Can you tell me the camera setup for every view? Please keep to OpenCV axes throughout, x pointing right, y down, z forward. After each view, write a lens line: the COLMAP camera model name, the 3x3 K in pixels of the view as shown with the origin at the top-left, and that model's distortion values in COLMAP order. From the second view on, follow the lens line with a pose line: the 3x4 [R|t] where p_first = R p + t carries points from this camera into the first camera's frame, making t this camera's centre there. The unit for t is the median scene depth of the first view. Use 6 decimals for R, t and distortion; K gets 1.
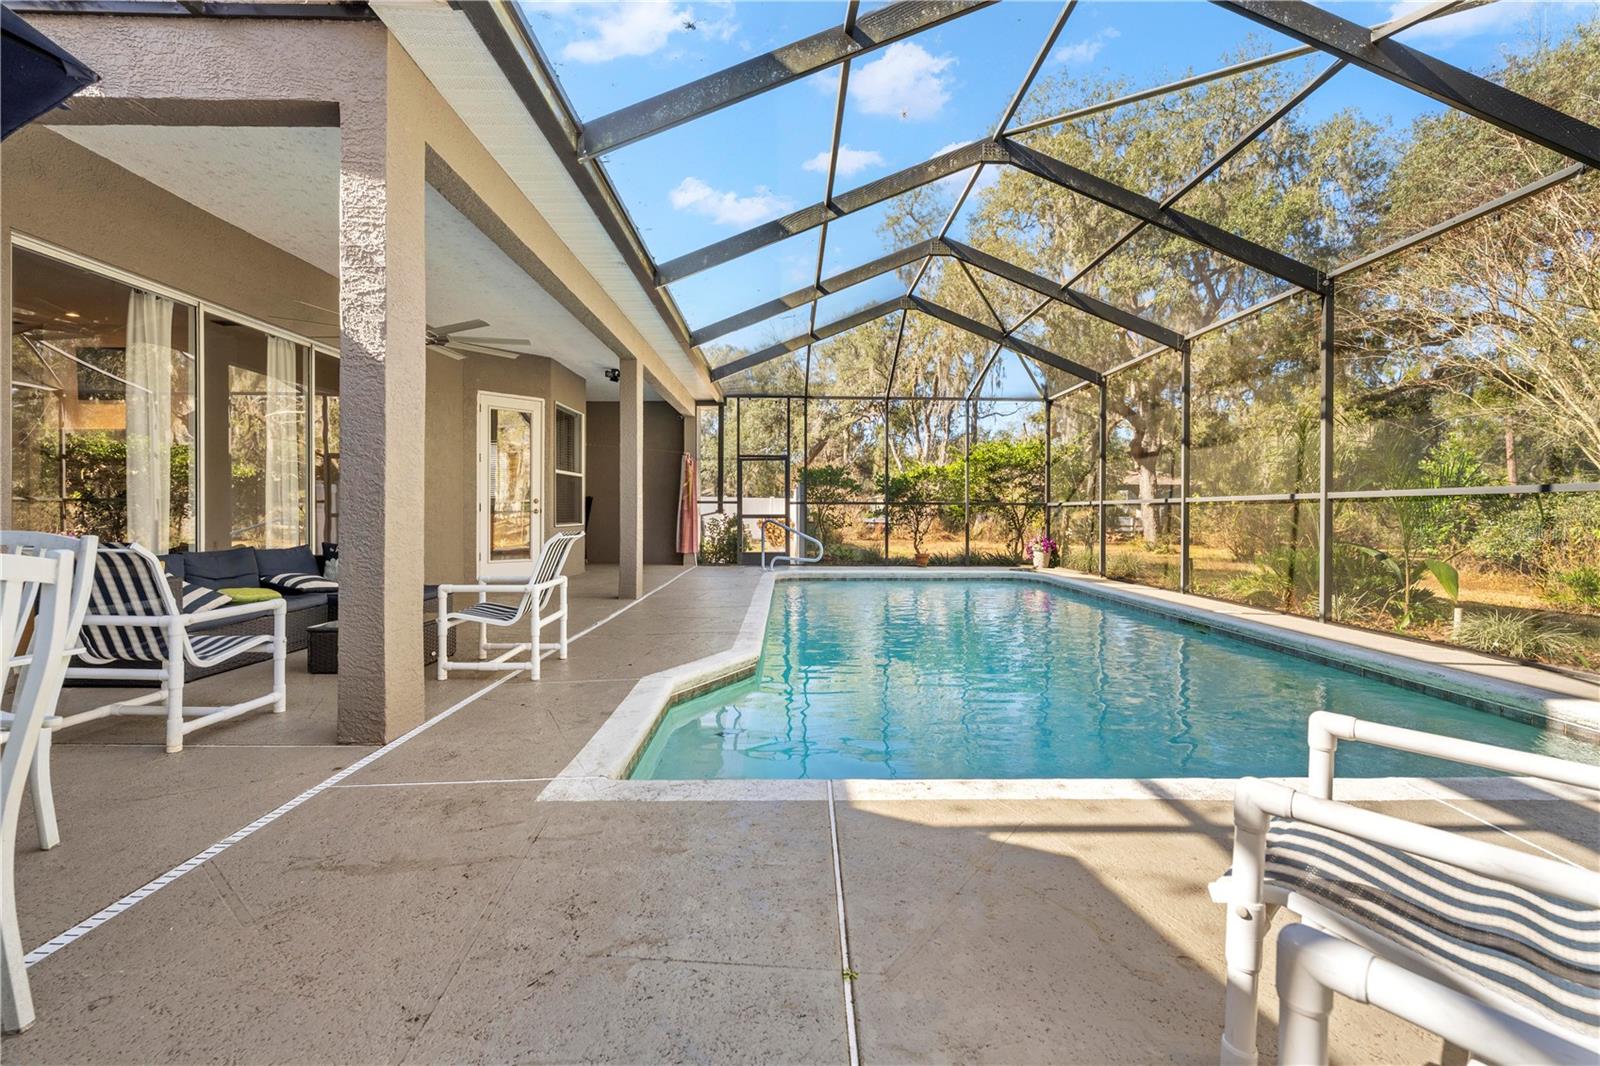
lens RADIAL K [[690.8, 0, 796.5], [0, 690.8, 529.8], [0, 0, 1]] dist [-0.000884, 0.000966]
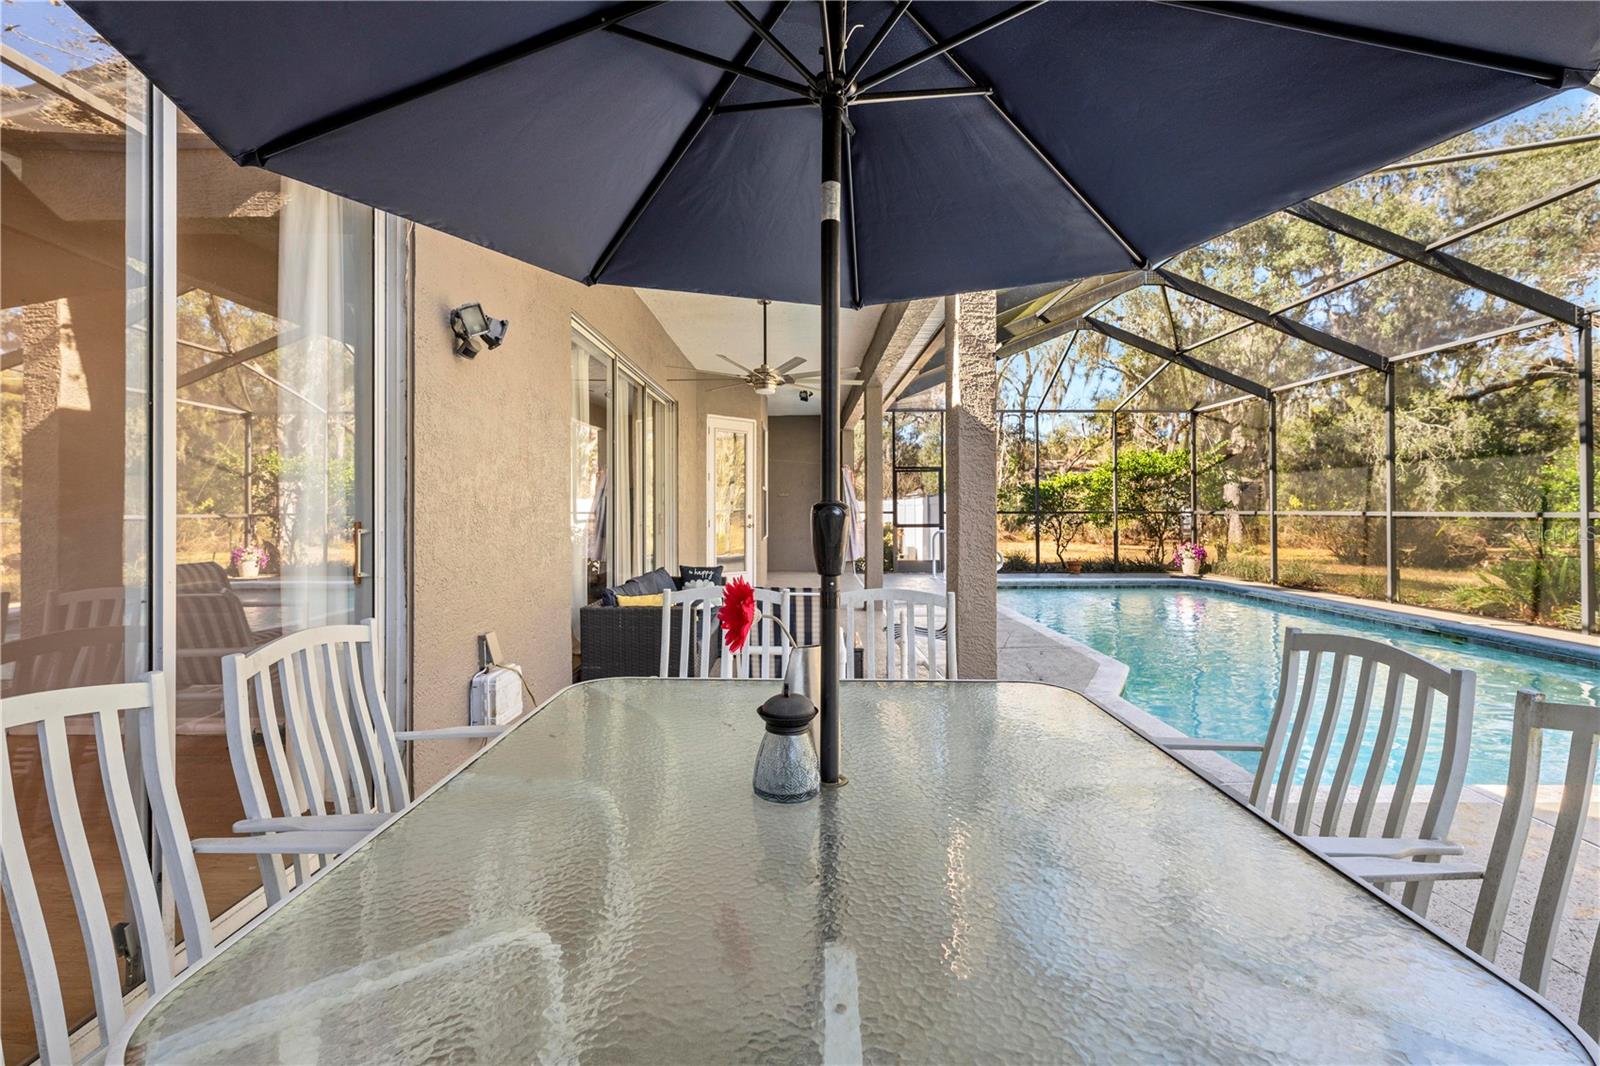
lens RADIAL K [[690.8, 0, 800.3], [0, 690.8, 520.8], [0, 0, 1]] dist [-0.000884, 0.000966]
pose [[0.999768, -0.005887, -0.020741, -0.308844], [0.005691, 0.999939, -0.009455, -0.027088], [0.020795, 0.009334, 0.999740, -0.068484]]
